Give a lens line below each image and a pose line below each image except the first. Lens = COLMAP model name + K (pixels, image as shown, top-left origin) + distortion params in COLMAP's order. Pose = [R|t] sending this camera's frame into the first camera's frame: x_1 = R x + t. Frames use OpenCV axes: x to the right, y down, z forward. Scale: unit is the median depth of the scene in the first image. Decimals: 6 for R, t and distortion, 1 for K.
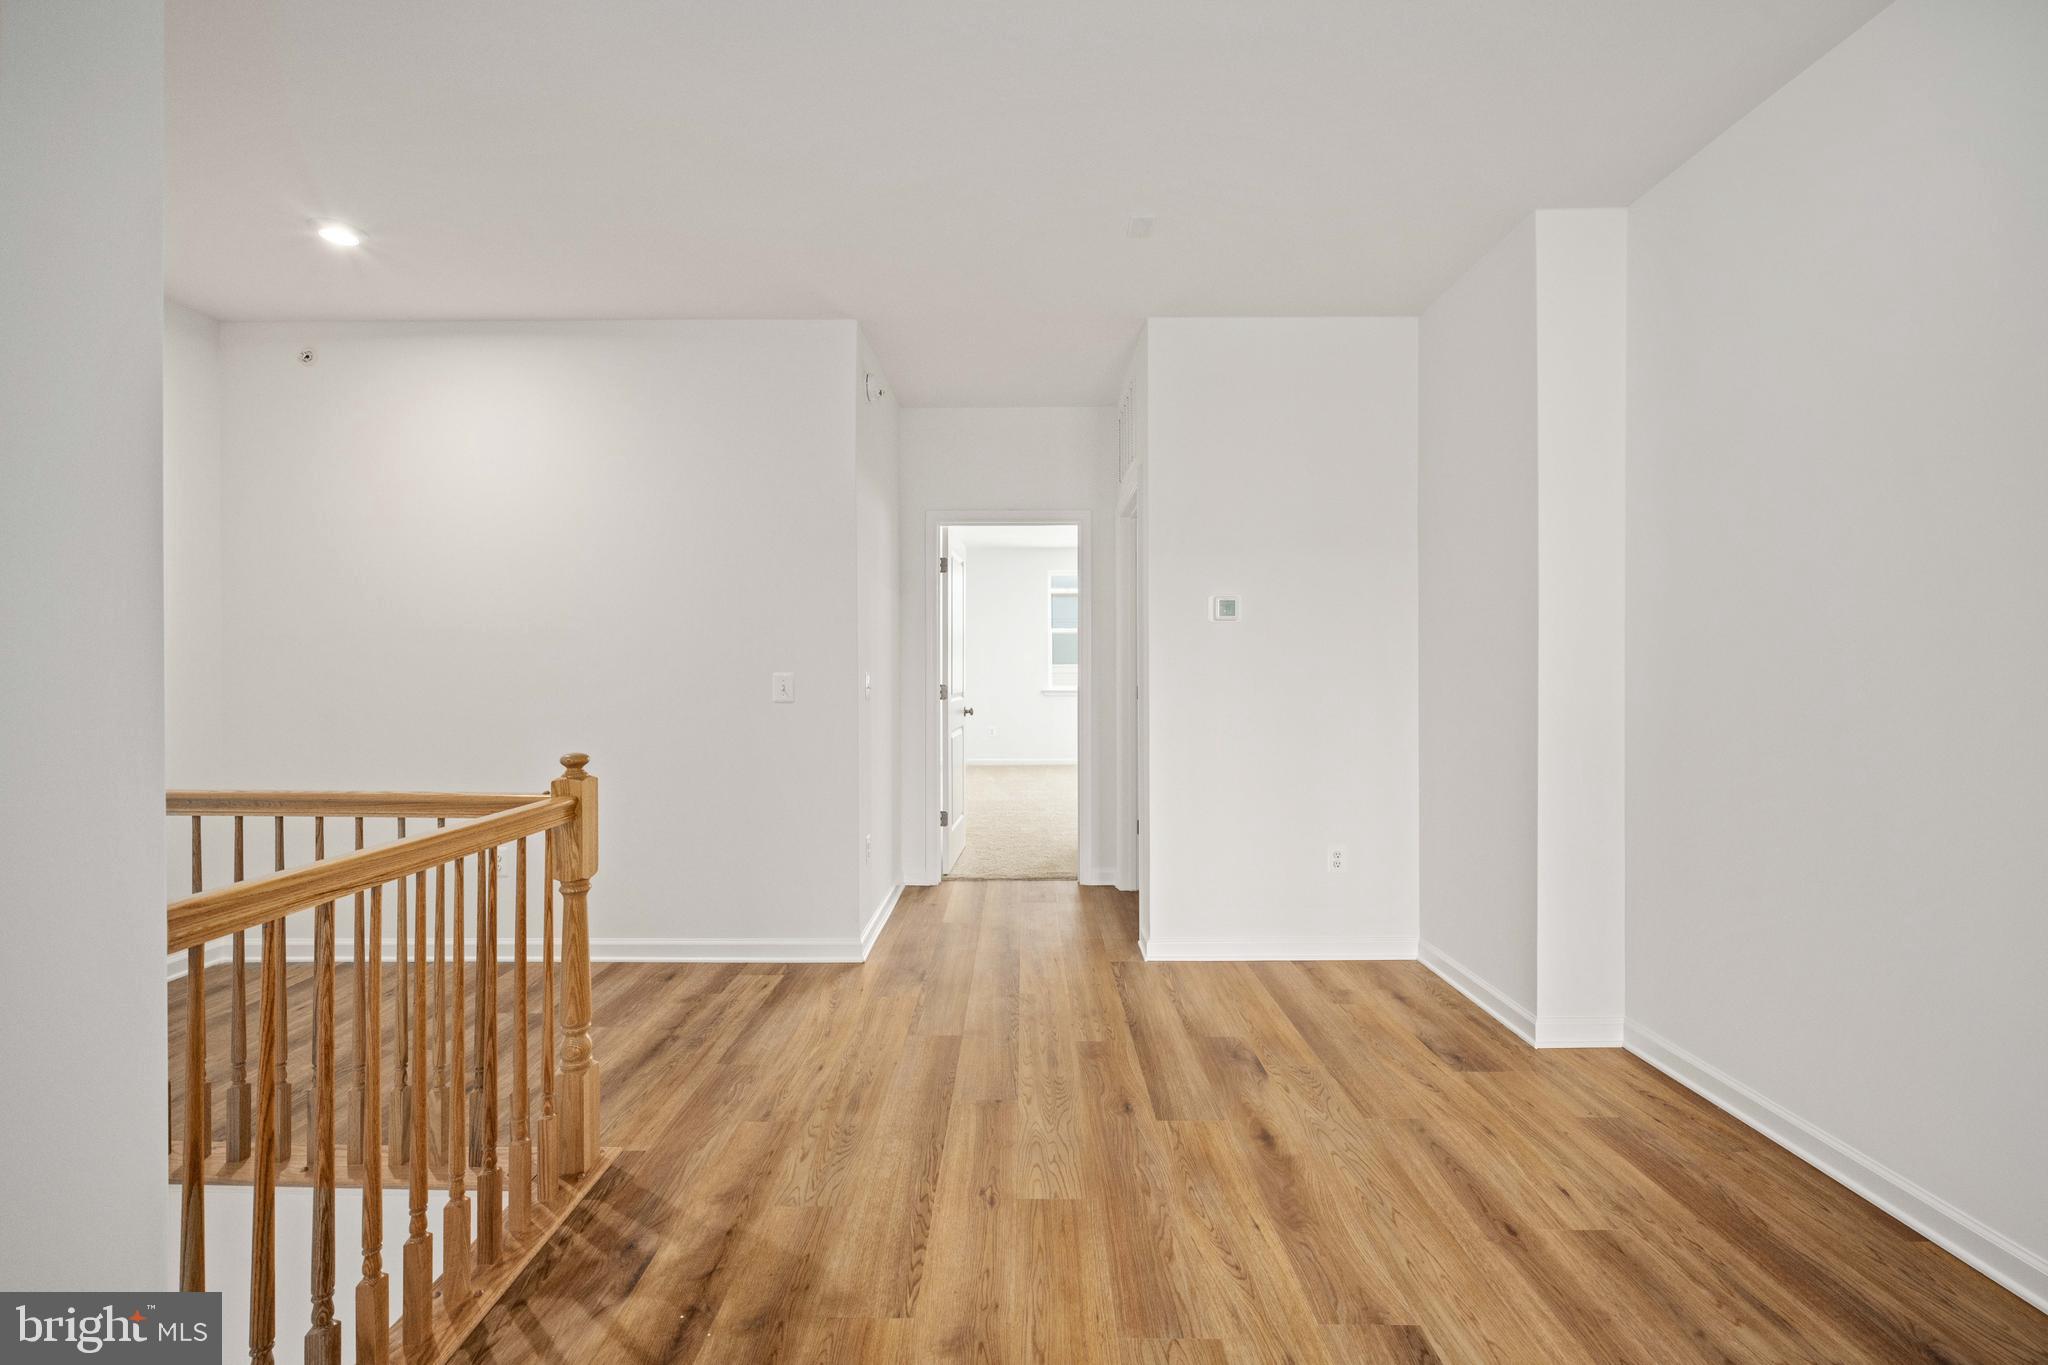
lens RADIAL K [[839.9, 0, 1006.3], [0, 839.9, 680.4], [0, 0, 1]] dist [0.000293, 0.000218]
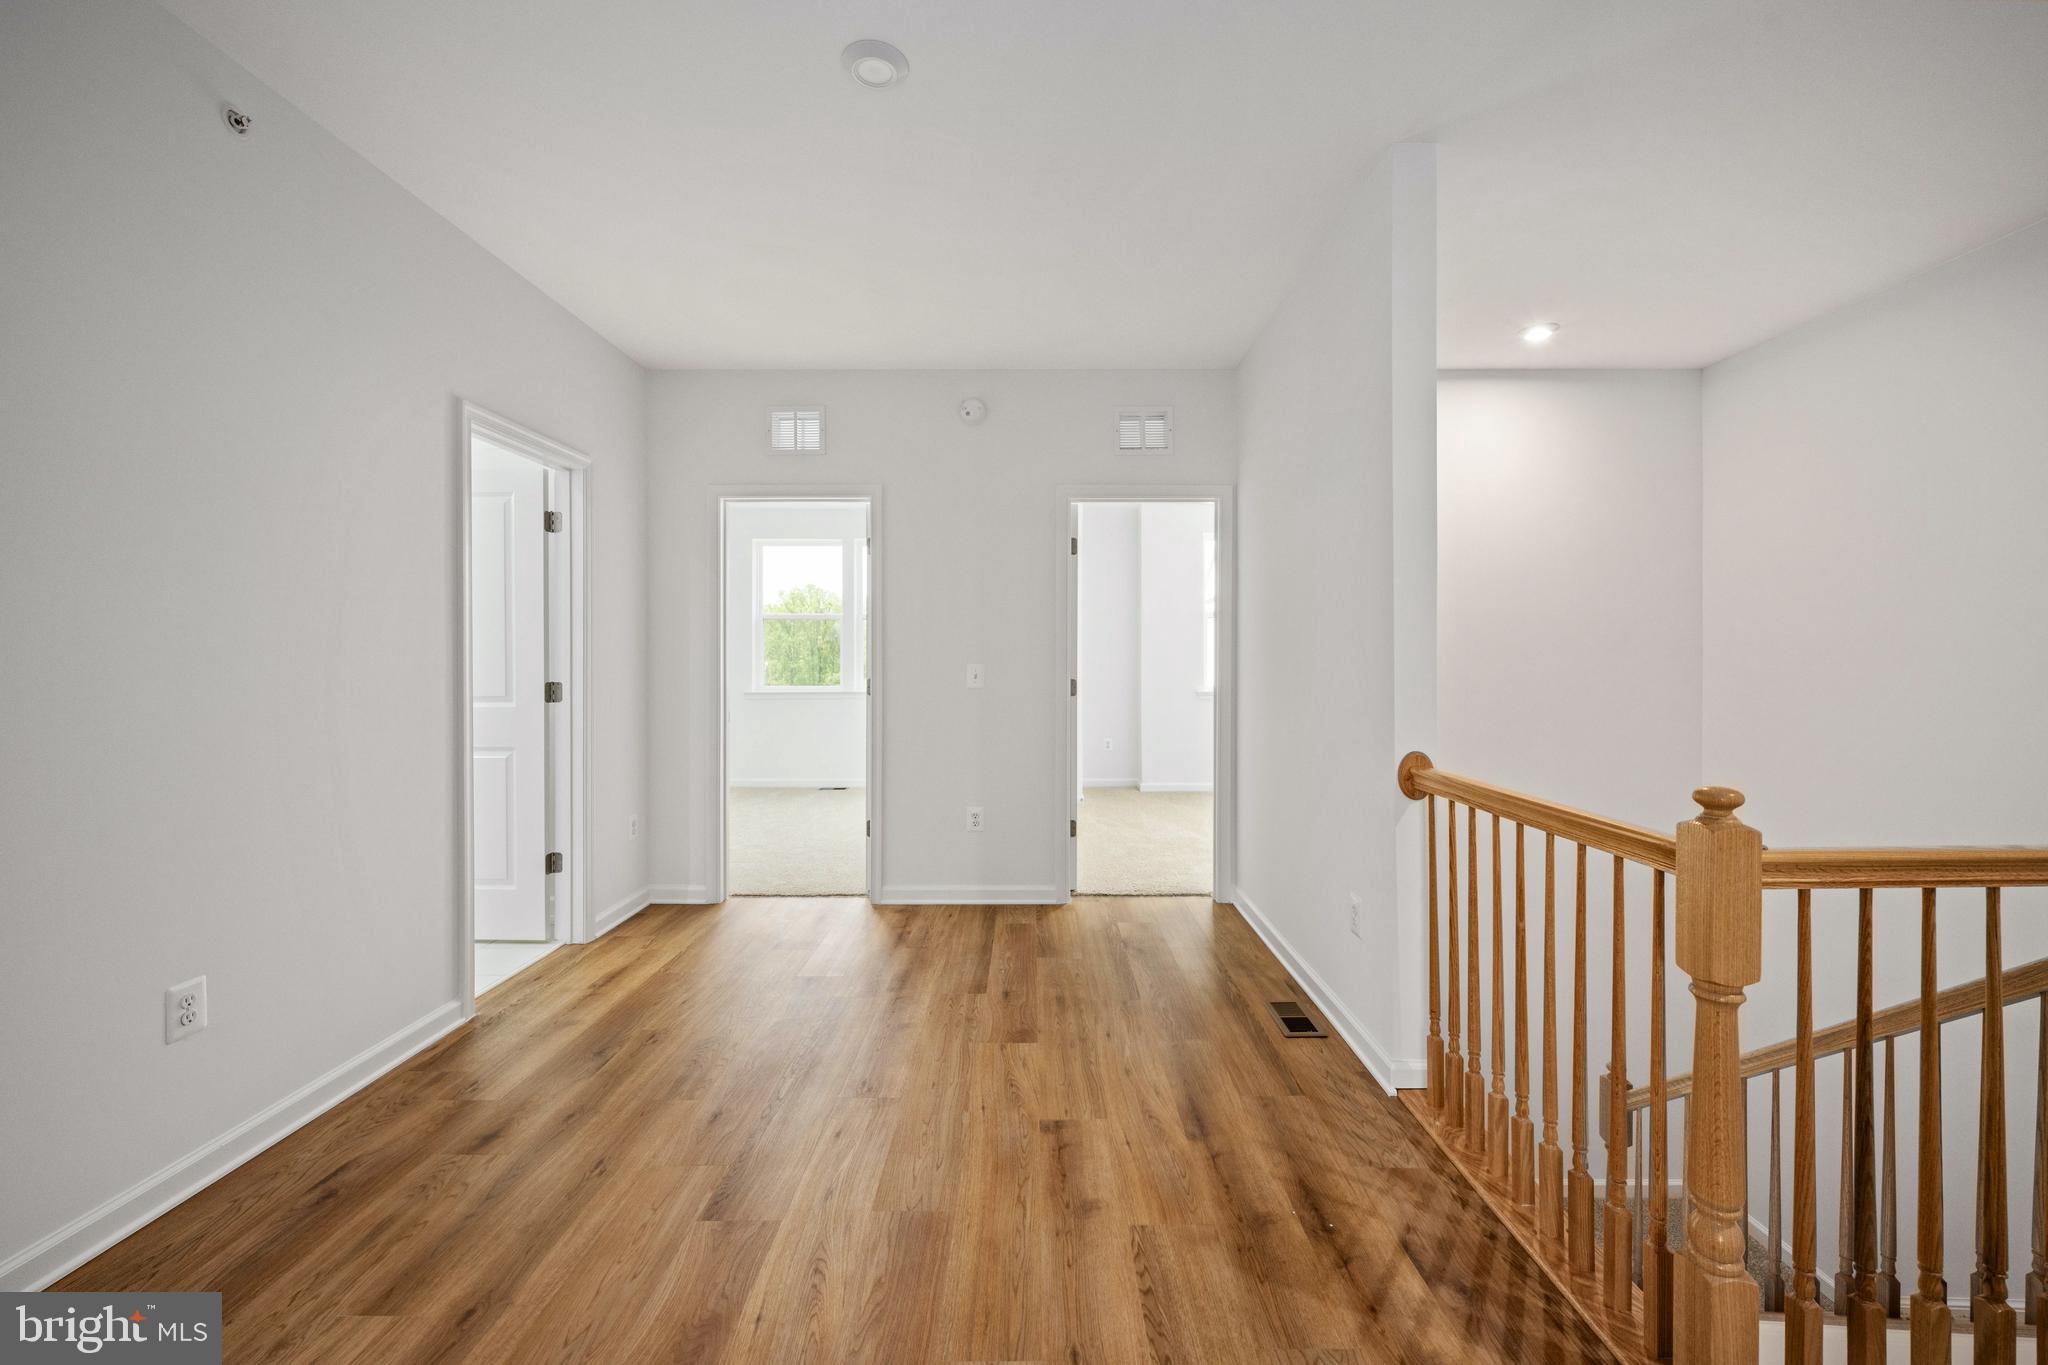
lens RADIAL K [[839.9, 0, 1006.3], [0, 839.9, 680.4], [0, 0, 1]] dist [0.000293, 0.000218]
pose [[-0.999933, 0.003986, 0.010850, 0.039045], [0.004314, 0.999528, 0.030410, -0.021748], [-0.010724, 0.030455, -0.999479, 1.972037]]
